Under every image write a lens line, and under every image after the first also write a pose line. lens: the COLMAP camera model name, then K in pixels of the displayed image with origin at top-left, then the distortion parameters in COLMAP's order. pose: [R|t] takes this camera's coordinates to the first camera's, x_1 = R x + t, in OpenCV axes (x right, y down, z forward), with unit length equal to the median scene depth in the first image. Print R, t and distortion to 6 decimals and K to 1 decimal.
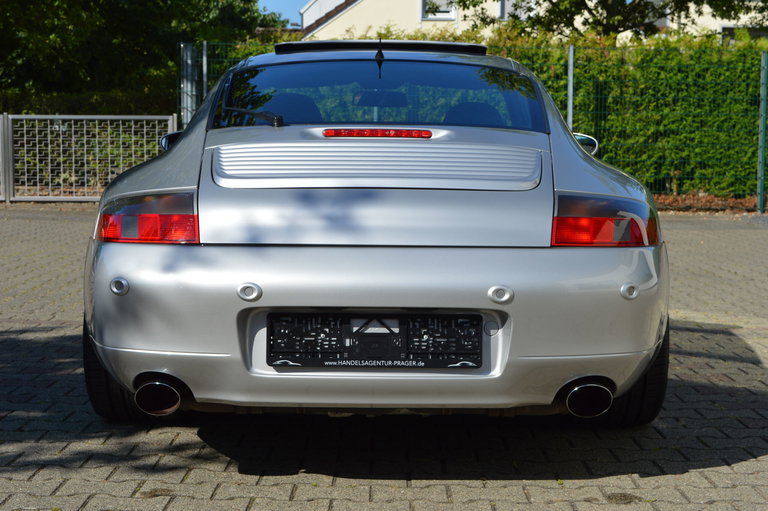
lens RADIAL K [[1199.1, 0, 385.4], [0, 1199.1, 257.9], [0, 0, 1]] dist [-0.030939, 0.000000]
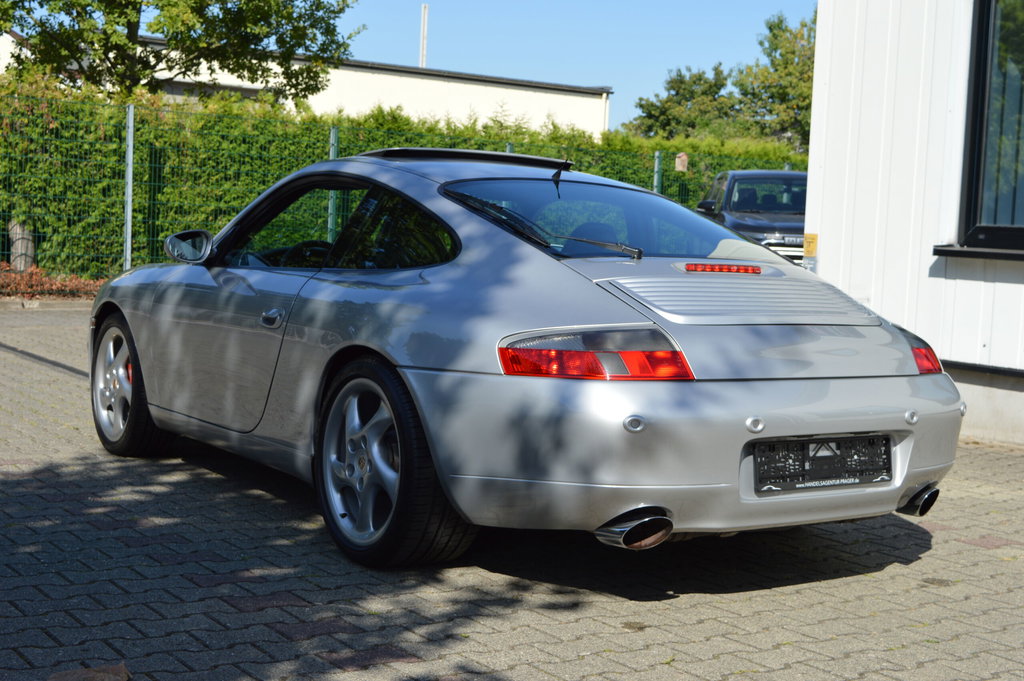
lens RADIAL K [[1433.9, 0, 512.8], [0, 1433.9, 338.2], [0, 0, 1]] dist [-0.034337, 0.000000]
pose [[0.825019, -0.009194, 0.565031, -0.706695], [0.010246, 0.999947, 0.001310, -0.036493], [-0.565013, 0.004708, 0.825069, 0.043653]]
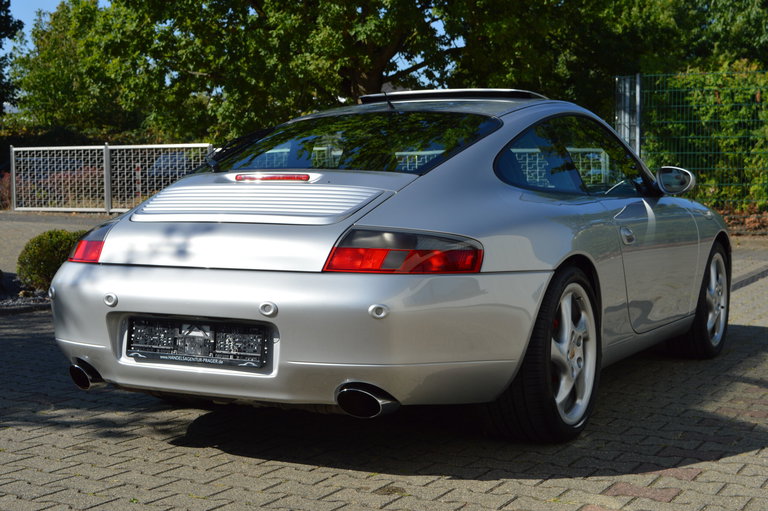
lens RADIAL K [[1199.1, 0, 382.8], [0, 1199.1, 254.7], [0, 0, 1]] dist [-0.030939, 0.000000]
pose [[0.884770, 0.018350, -0.465666, 0.536785], [-0.029866, 0.999403, -0.017362, -0.005264], [0.465070, 0.029269, 0.884790, -0.026551]]
